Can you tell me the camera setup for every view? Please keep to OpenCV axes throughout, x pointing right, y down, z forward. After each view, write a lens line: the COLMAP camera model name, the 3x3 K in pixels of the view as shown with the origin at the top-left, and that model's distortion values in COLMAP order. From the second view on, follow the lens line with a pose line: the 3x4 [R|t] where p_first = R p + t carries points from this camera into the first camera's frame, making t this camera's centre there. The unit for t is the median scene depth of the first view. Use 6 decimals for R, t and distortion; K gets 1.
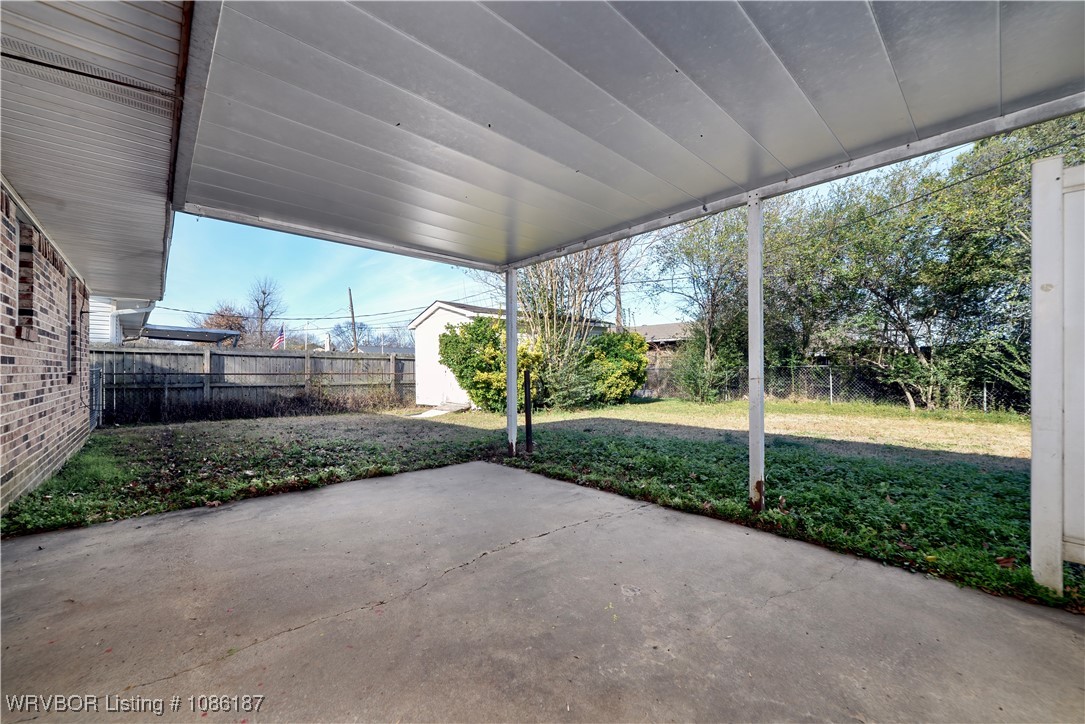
lens RADIAL K [[421.4, 0, 543.2], [0, 421.4, 370.2], [0, 0, 1]] dist [-0.000937, 0.000672]
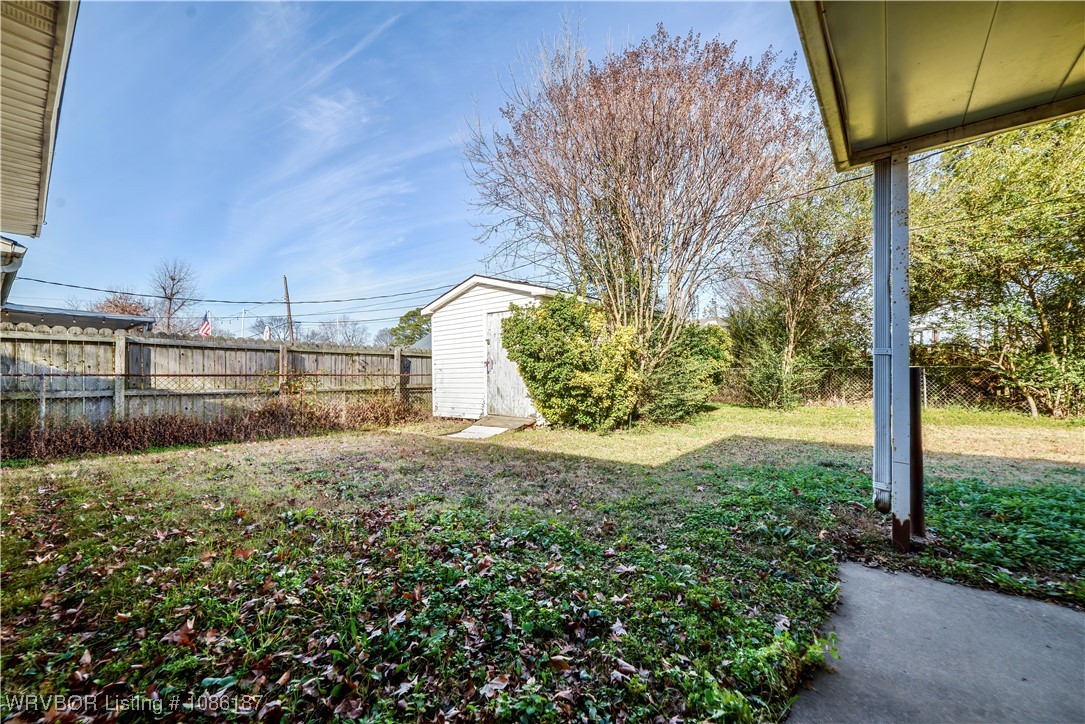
lens RADIAL K [[421.4, 0, 538.1], [0, 421.4, 367.0], [0, 0, 1]] dist [-0.000937, 0.000672]
pose [[0.989769, 0.003604, 0.142634, -0.271426], [-0.002178, 0.999946, -0.010153, 0.001611], [-0.142663, 0.009739, 0.989723, 0.293543]]
